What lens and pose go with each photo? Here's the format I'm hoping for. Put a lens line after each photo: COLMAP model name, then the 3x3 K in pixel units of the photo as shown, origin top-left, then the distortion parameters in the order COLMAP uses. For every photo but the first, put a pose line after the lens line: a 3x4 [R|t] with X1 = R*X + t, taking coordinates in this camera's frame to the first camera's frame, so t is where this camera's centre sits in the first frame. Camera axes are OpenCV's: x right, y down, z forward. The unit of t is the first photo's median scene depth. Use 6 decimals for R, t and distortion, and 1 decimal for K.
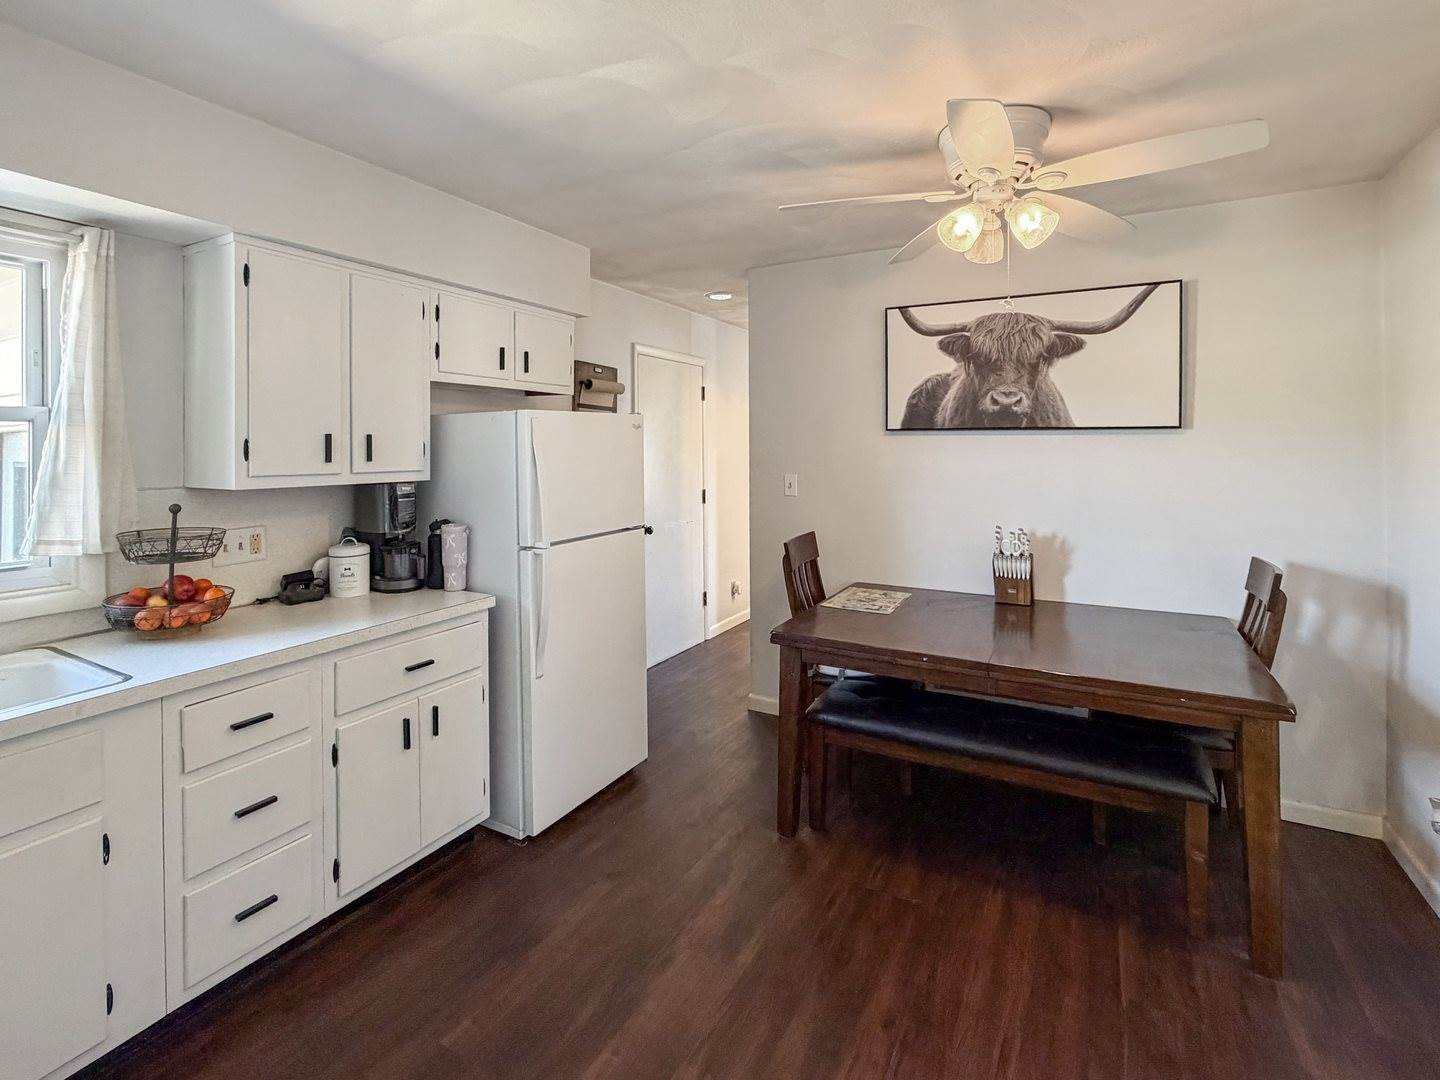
lens RADIAL K [[686.6, 0, 711.4], [0, 686.6, 442.6], [0, 0, 1]] dist [0.001081, 0.001167]
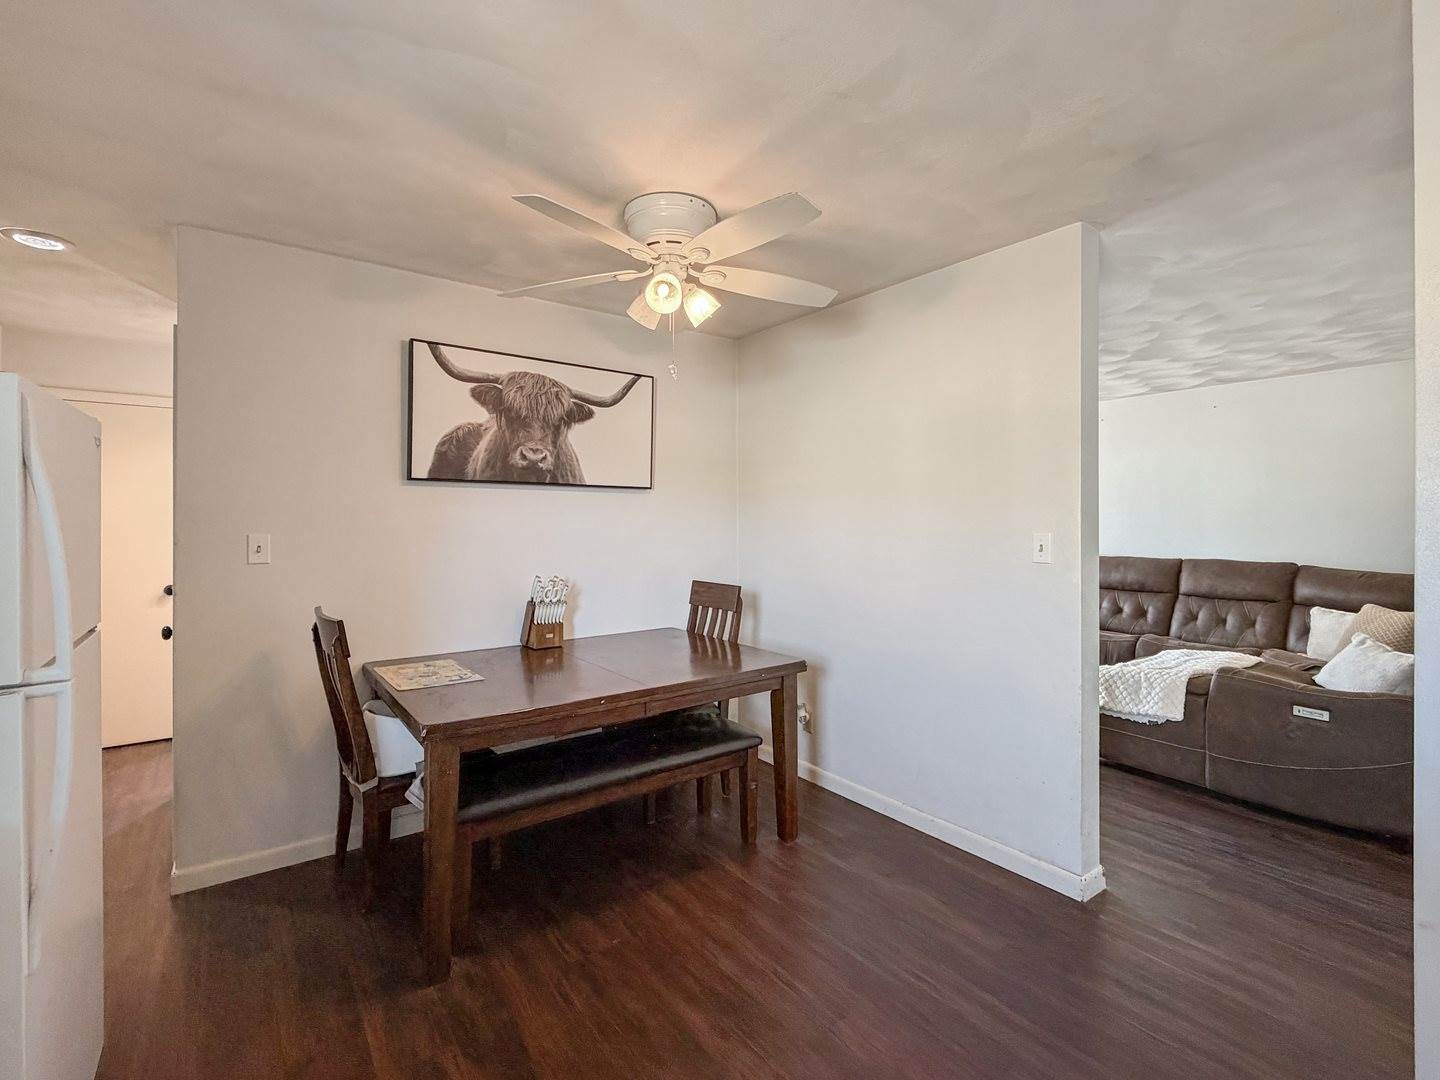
lens RADIAL K [[657.6, 0, 711.4], [0, 657.6, 516.7], [0, 0, 1]] dist [-0.000410, 0.000294]
pose [[0.418974, 0.008918, 0.907954, -0.376307], [-0.005965, 0.999957, -0.007069, 0.036706], [-0.907978, -0.002454, 0.419010, 0.338191]]
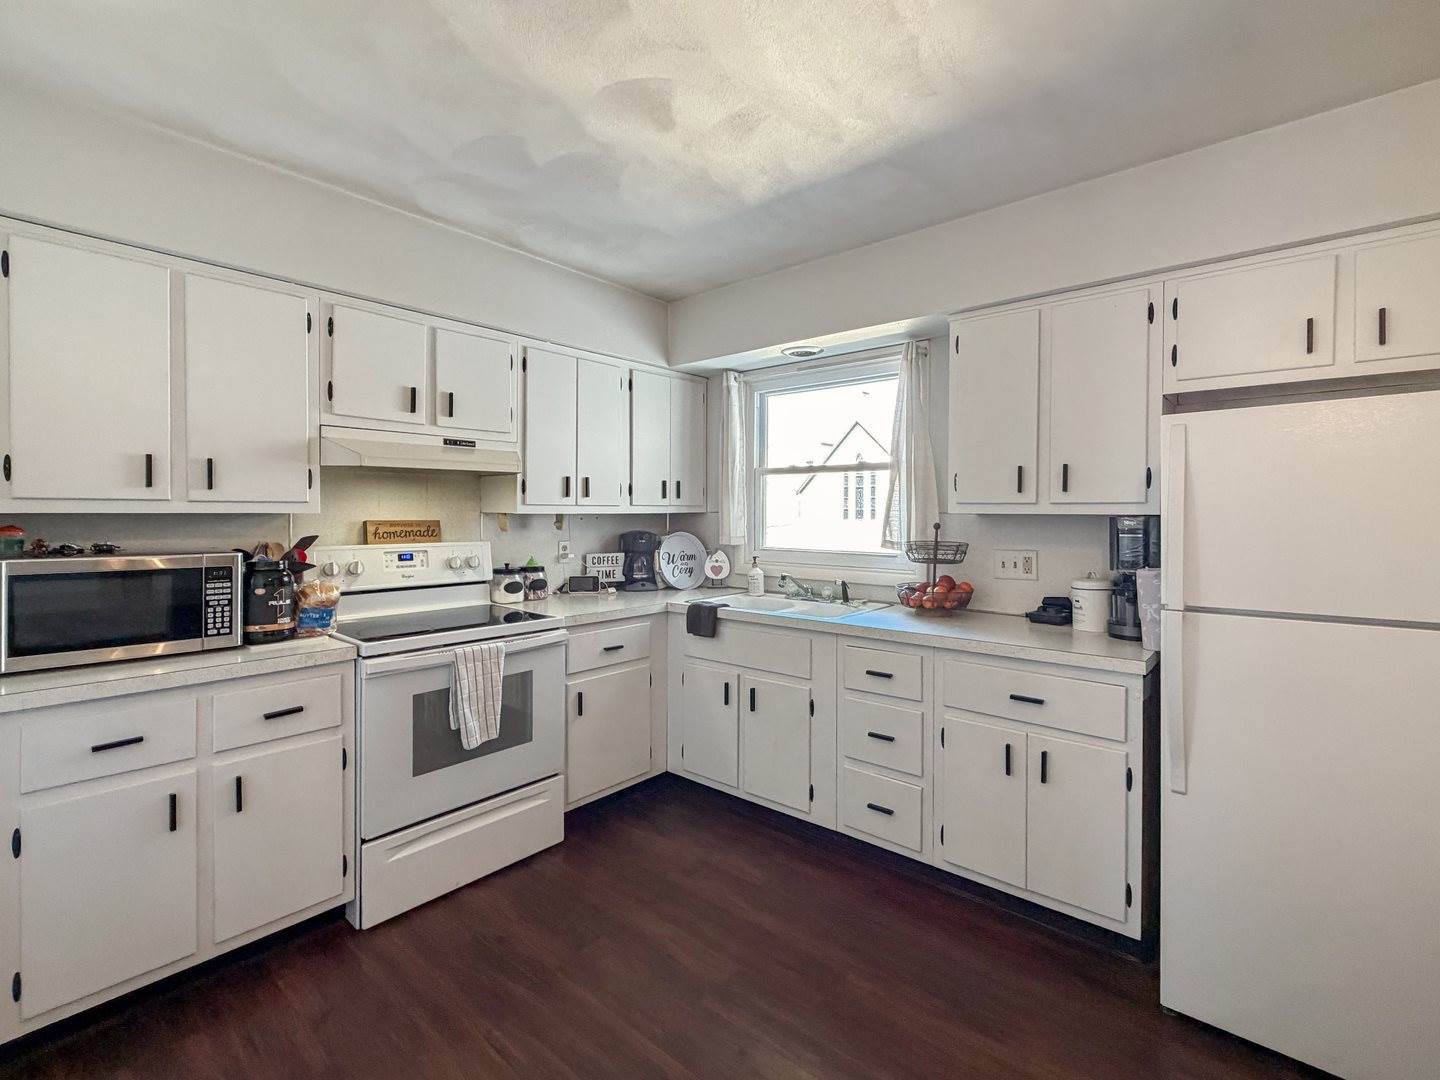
lens RADIAL K [[657.6, 0, 711.4], [0, 657.6, 516.7], [0, 0, 1]] dist [-0.000410, 0.000294]
pose [[-0.203841, 0.007879, -0.978972, 0.417149], [0.000048, 0.999968, 0.008038, 0.044655], [0.979004, 0.001591, -0.203835, 0.554045]]
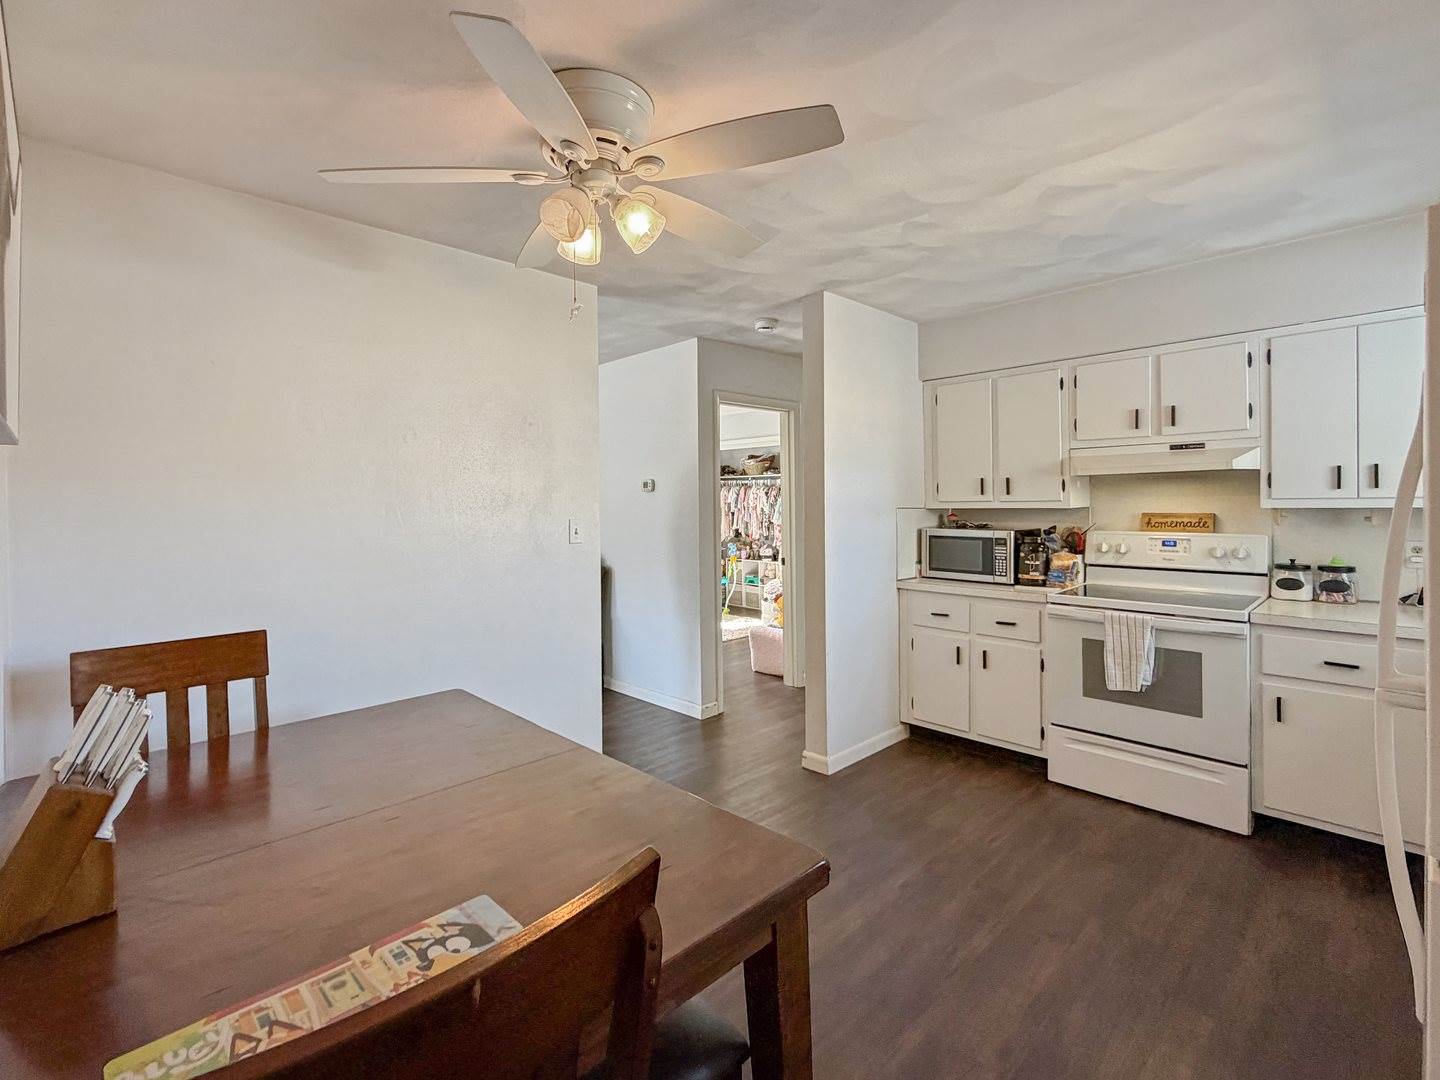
lens RADIAL K [[677.4, 0, 720.3], [0, 677.4, 505.4], [0, 0, 1]] dist [0.001071, 0.000027]
pose [[-0.956028, 0.012473, 0.293010, 0.008214], [0.013606, 0.999906, 0.001829, 0.031971], [-0.292960, 0.005735, -0.956108, 1.244834]]
